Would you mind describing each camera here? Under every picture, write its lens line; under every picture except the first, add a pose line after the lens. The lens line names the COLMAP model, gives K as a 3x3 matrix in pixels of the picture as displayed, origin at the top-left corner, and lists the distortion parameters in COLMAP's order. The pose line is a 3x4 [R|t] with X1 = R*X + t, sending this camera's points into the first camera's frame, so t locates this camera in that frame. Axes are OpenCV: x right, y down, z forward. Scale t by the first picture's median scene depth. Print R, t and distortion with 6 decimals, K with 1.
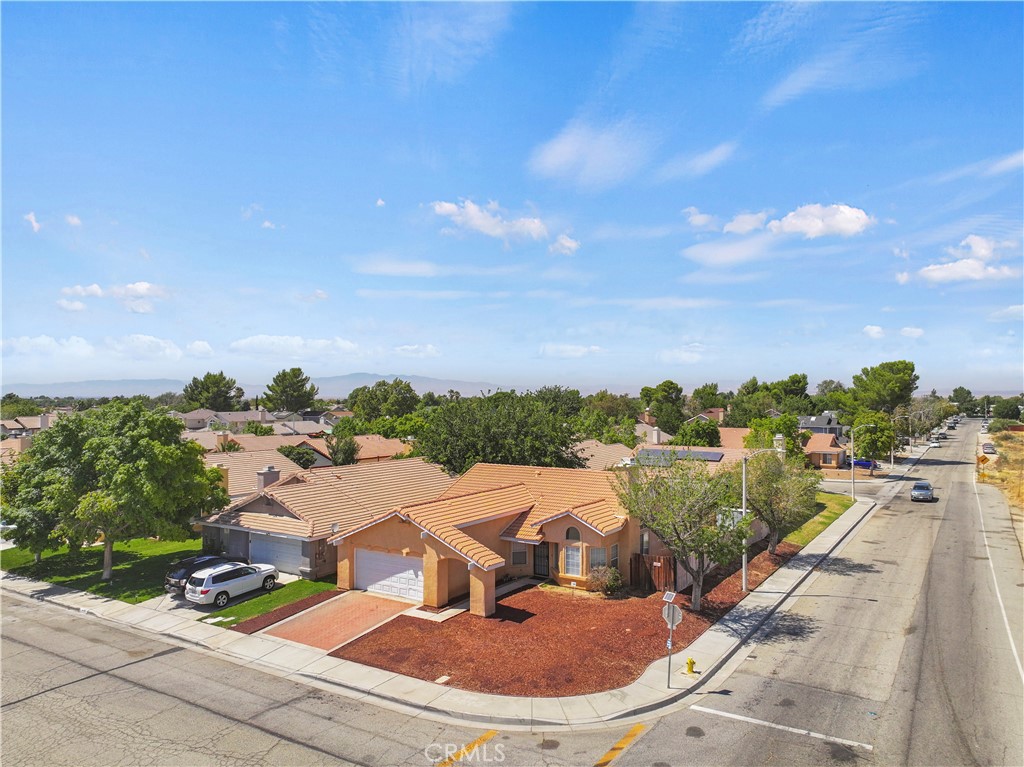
lens RADIAL K [[724.6, 0, 512.0], [0, 724.6, 383.5], [0, 0, 1]] dist [0.005924, -0.004263]
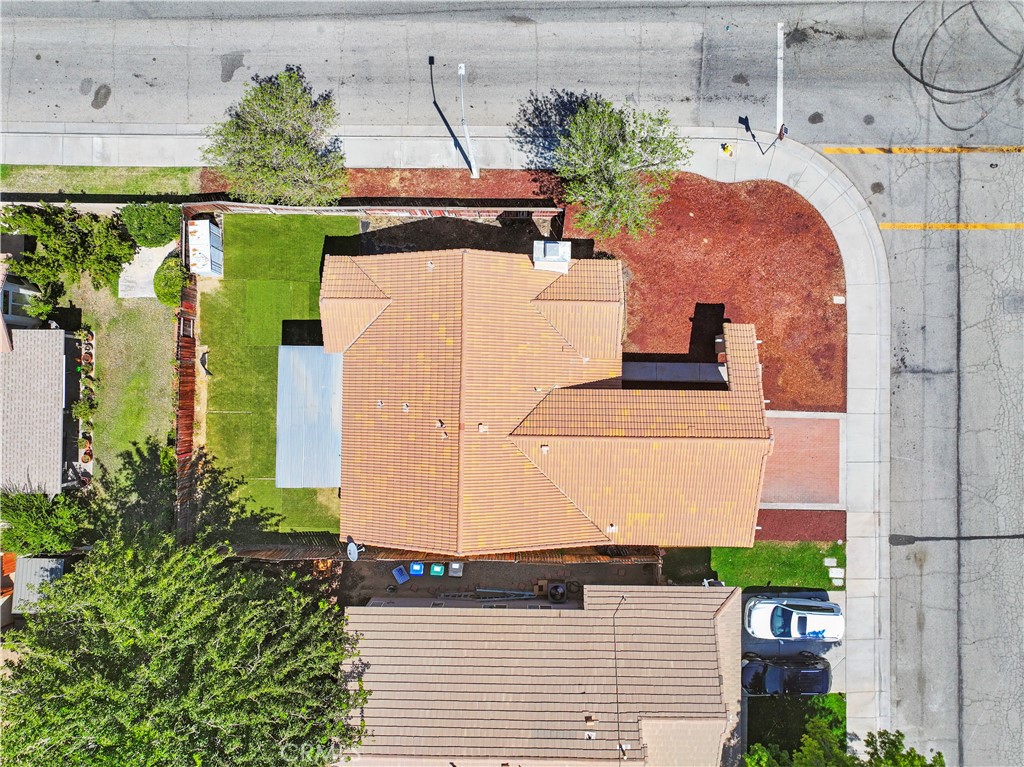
lens RADIAL K [[724.6, 0, 512.0], [0, 724.6, 383.5], [0, 0, 1]] dist [0.005924, -0.004263]
pose [[-0.533213, -0.845740, 0.020187, 0.054624], [-0.002940, 0.025715, 0.999665, -0.729506], [-0.845976, 0.532975, -0.016198, 1.260315]]
